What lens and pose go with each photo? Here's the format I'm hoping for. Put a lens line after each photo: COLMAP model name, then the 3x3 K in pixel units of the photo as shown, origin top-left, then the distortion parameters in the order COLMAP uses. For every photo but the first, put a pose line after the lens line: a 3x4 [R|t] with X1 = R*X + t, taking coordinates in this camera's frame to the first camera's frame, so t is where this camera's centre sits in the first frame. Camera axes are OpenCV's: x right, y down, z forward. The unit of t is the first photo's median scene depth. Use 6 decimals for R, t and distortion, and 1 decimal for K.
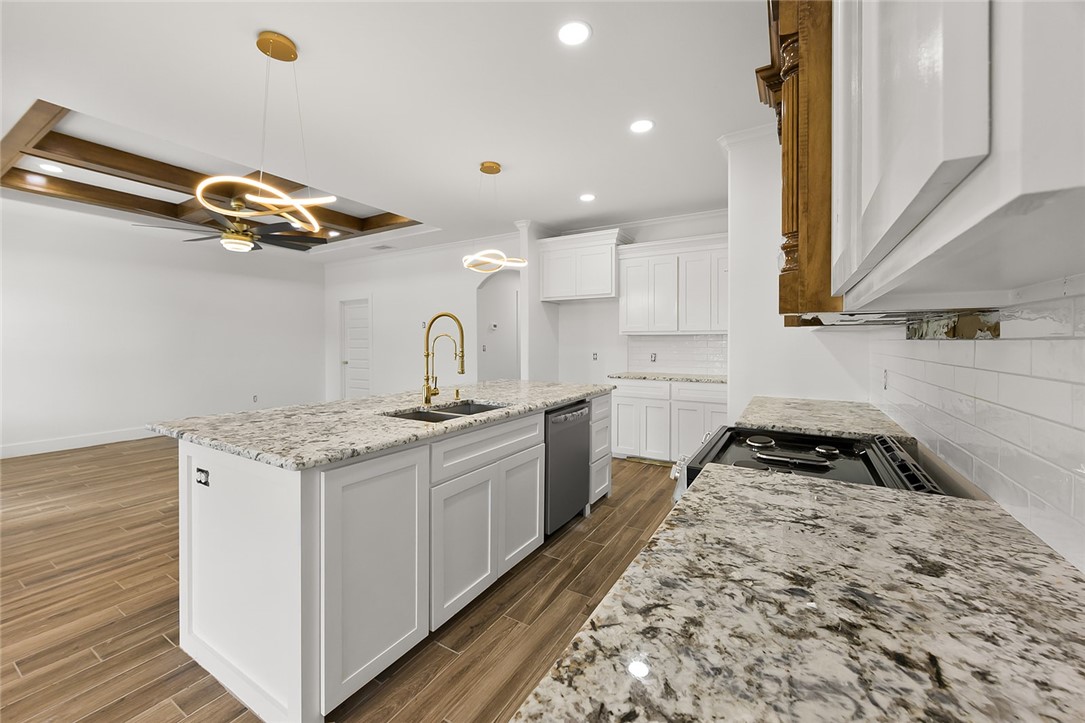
lens RADIAL K [[433.8, 0, 538.0], [0, 433.8, 339.0], [0, 0, 1]] dist [-0.001061, -0.000019]
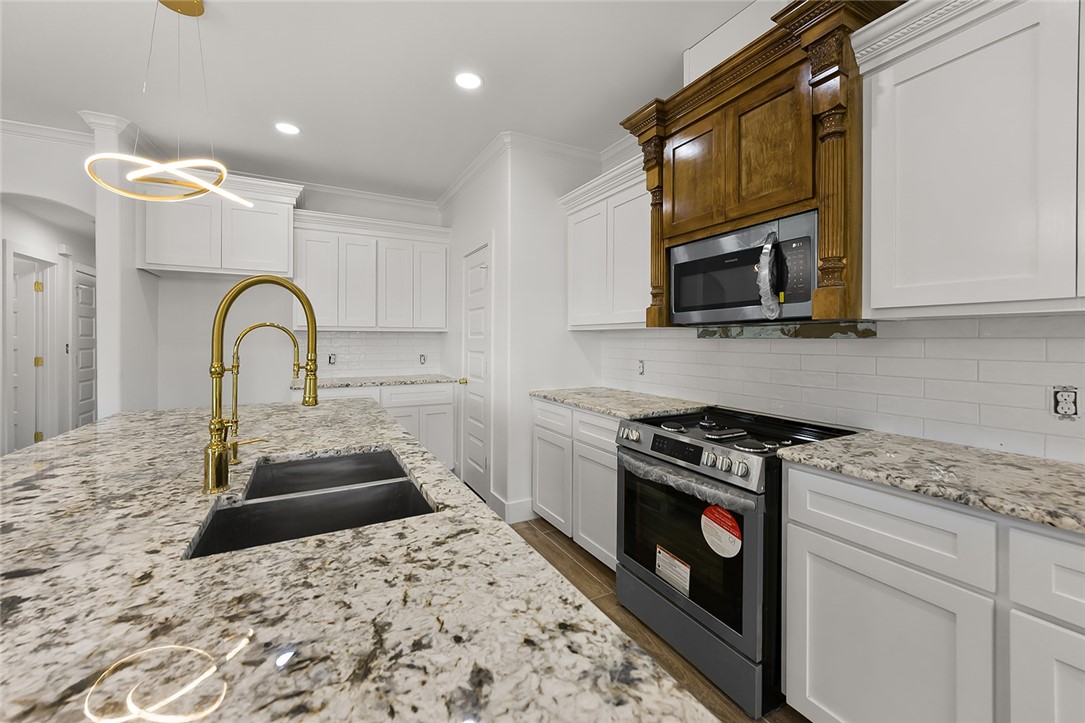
lens RADIAL K [[433.8, 0, 538.0], [0, 433.8, 339.0], [0, 0, 1]] dist [-0.001061, -0.000019]
pose [[0.499067, 0.000681, 0.866563, -0.463932], [-0.005355, 0.999983, 0.002298, 0.002756], [-0.866547, -0.005787, 0.499063, 0.522026]]
